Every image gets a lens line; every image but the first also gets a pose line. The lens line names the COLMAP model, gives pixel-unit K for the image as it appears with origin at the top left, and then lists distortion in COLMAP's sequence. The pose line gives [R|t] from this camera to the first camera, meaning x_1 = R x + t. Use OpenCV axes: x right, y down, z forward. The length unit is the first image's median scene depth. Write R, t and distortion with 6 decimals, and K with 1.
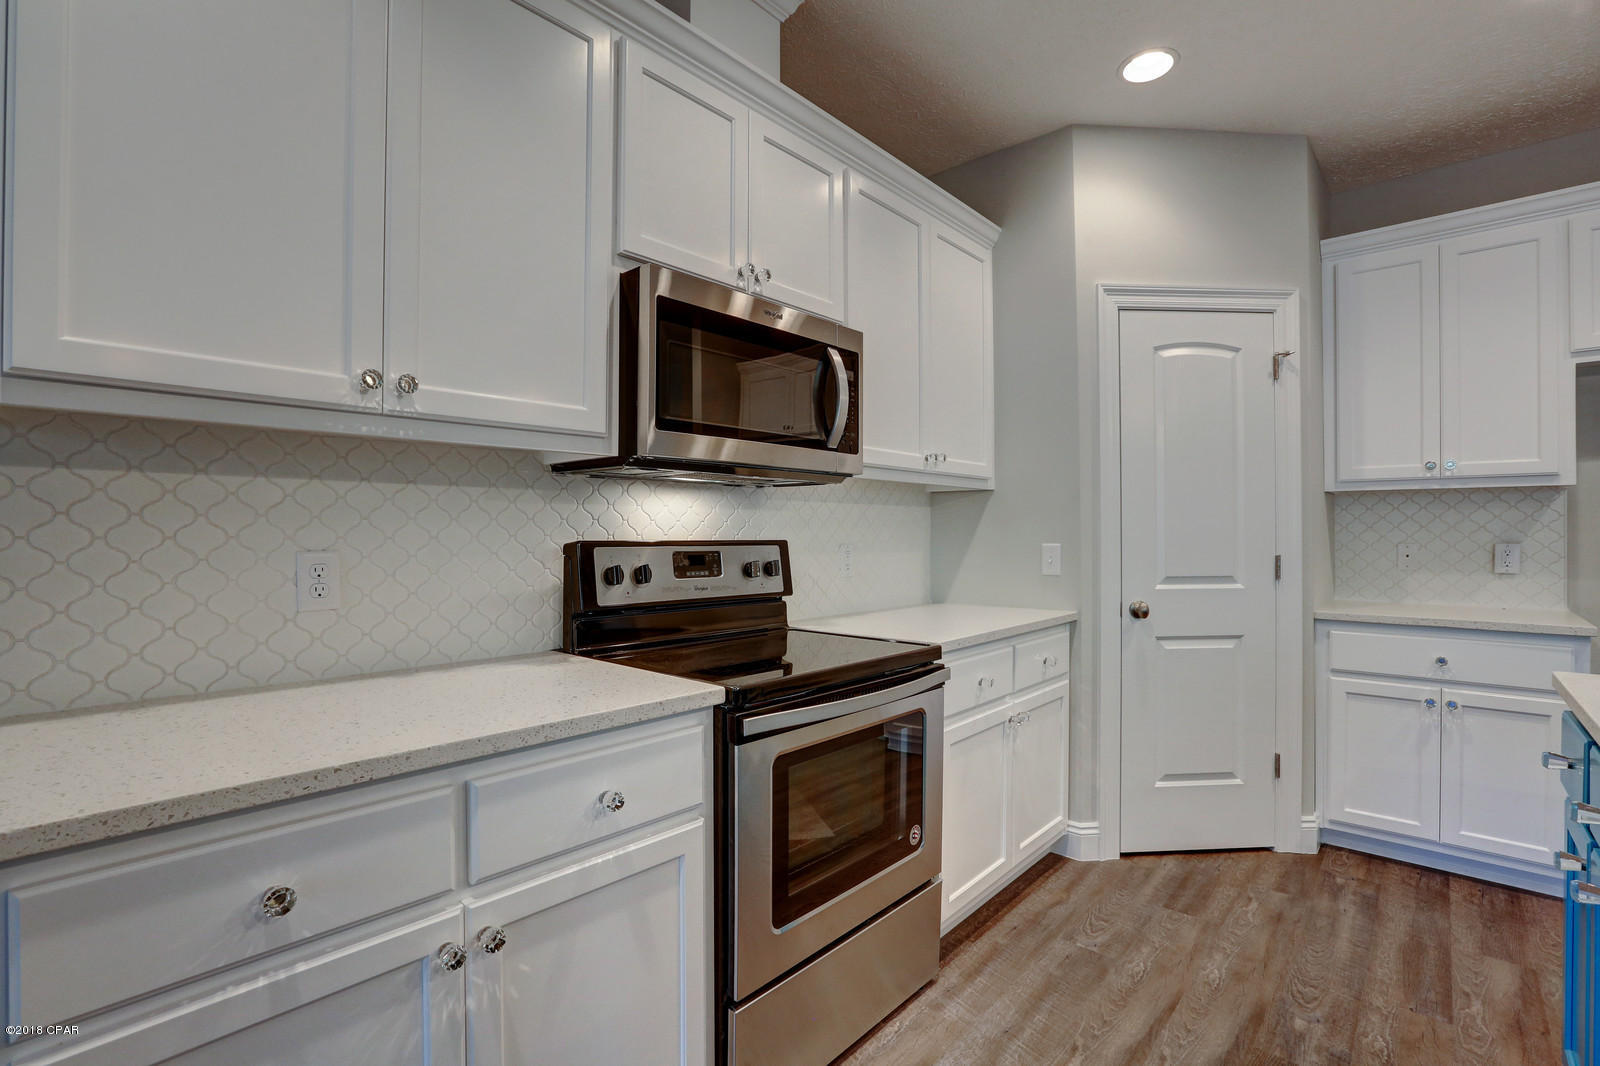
lens RADIAL K [[739.8, 0, 796.0], [0, 739.8, 529.6], [0, 0, 1]] dist [-0.024074, 0.003813]
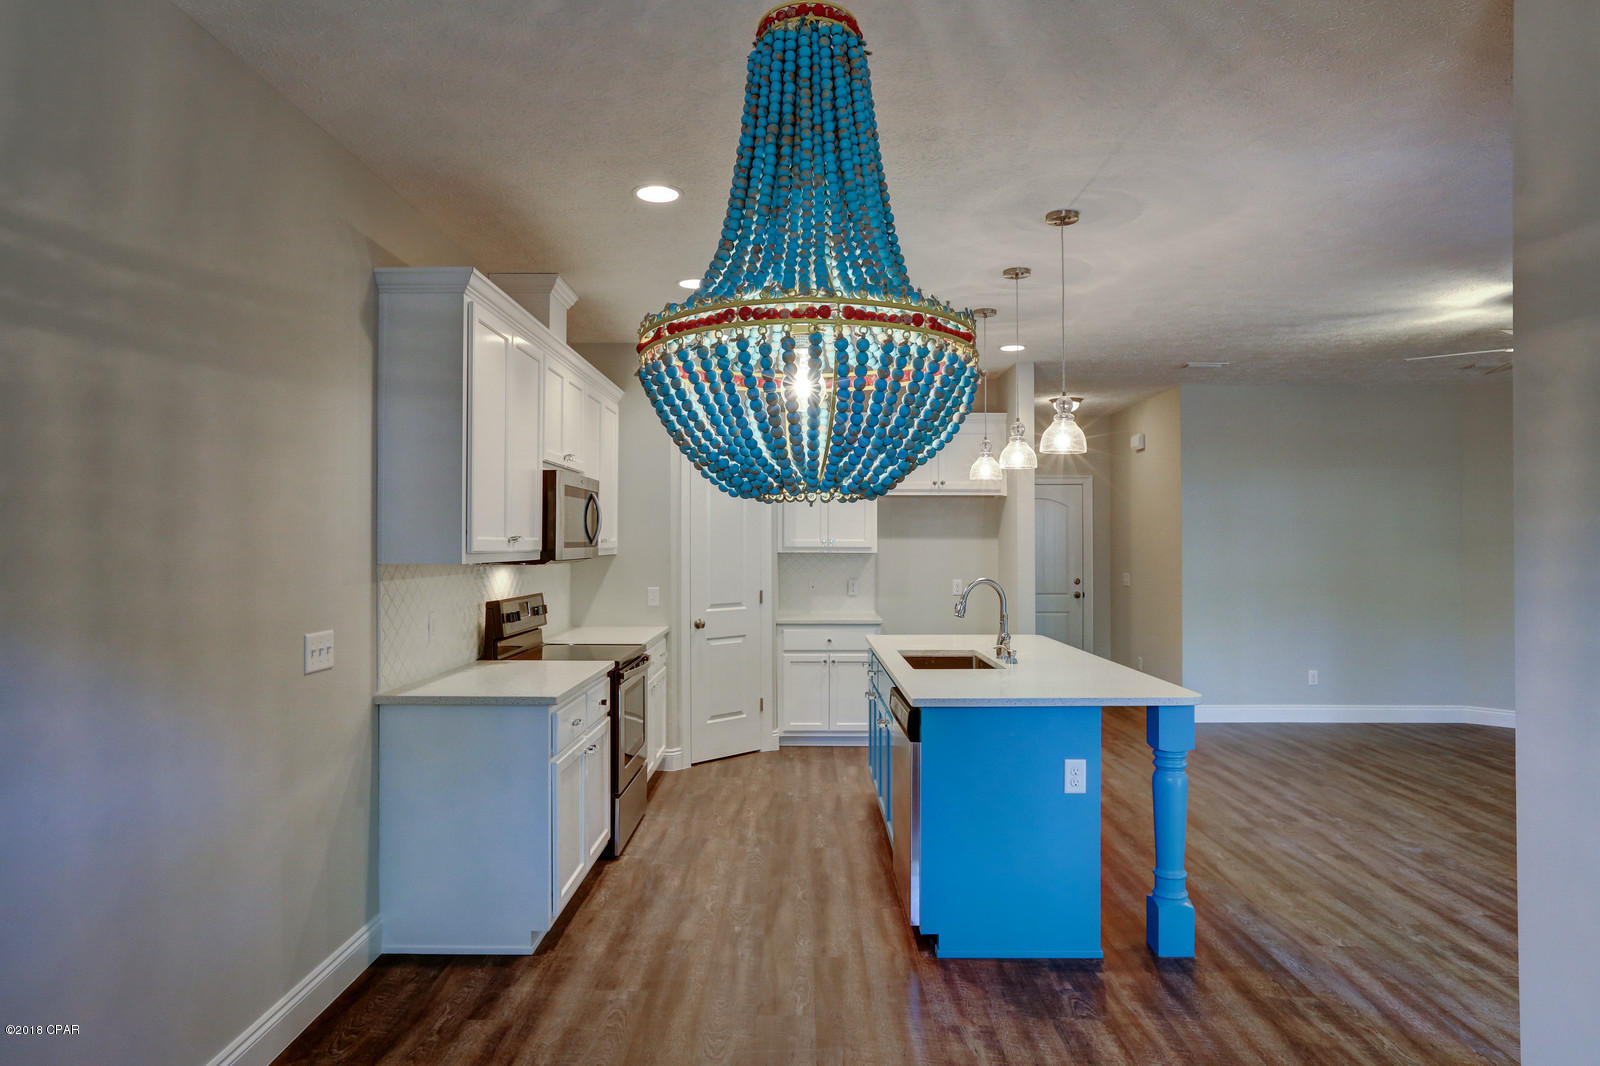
lens RADIAL K [[1007.2, 0, 802.3], [0, 1007.2, 533.9], [0, 0, 1]] dist [-0.005641, -0.000020]
pose [[0.747697, 0.002485, 0.664035, -0.969112], [0.000375, 0.999991, -0.004165, -0.097915], [-0.664040, 0.003363, 0.747689, -0.984192]]
